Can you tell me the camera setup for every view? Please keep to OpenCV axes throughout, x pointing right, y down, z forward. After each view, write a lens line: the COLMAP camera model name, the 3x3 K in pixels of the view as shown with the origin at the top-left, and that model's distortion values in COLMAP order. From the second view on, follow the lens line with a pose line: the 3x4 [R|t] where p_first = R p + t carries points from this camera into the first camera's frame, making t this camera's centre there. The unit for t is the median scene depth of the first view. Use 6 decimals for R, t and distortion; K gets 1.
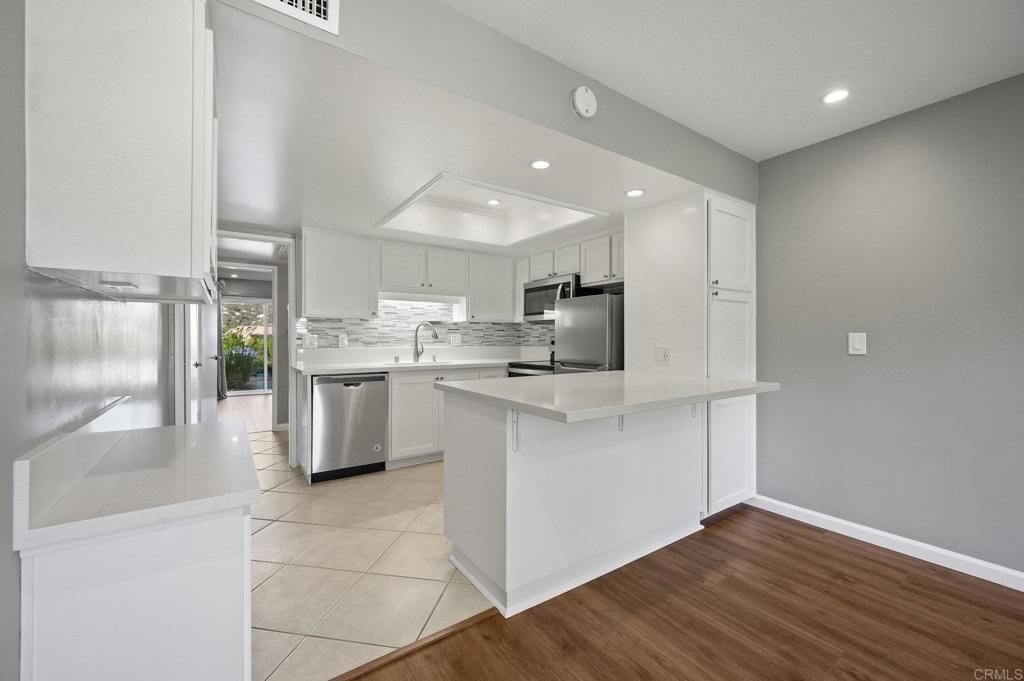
lens RADIAL K [[402.3, 0, 500.4], [0, 402.3, 335.8], [0, 0, 1]] dist [-0.001685, -0.000164]
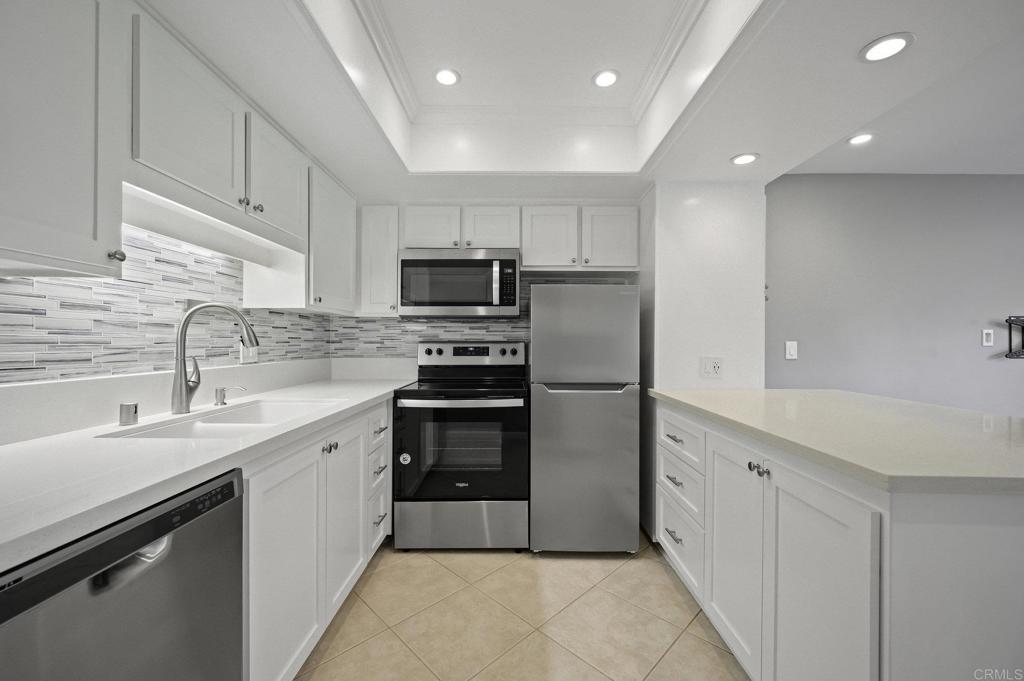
lens RADIAL K [[419.6, 0, 512.0], [0, 419.6, 340.5], [0, 0, 1]] dist [0.000646, 0.000059]
pose [[0.561350, 0.004896, 0.827564, -0.365616], [-0.008619, 0.999963, -0.000070, -0.001566], [-0.827534, -0.007094, 0.561371, 0.563487]]
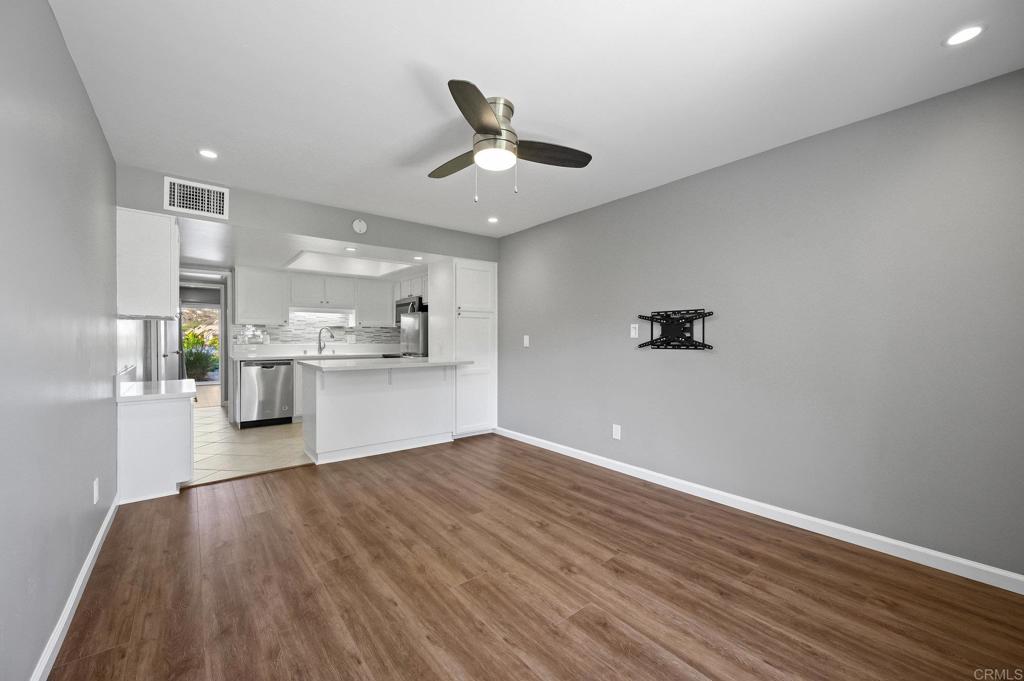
lens RADIAL K [[406.8, 0, 495.4], [0, 406.8, 339.6], [0, 0, 1]] dist [0.000914, -0.000048]
pose [[0.998760, 0.002019, 0.049750, 0.368467], [-0.002467, 0.999957, 0.008955, -0.002622], [-0.049730, -0.009066, 0.998722, -0.531029]]
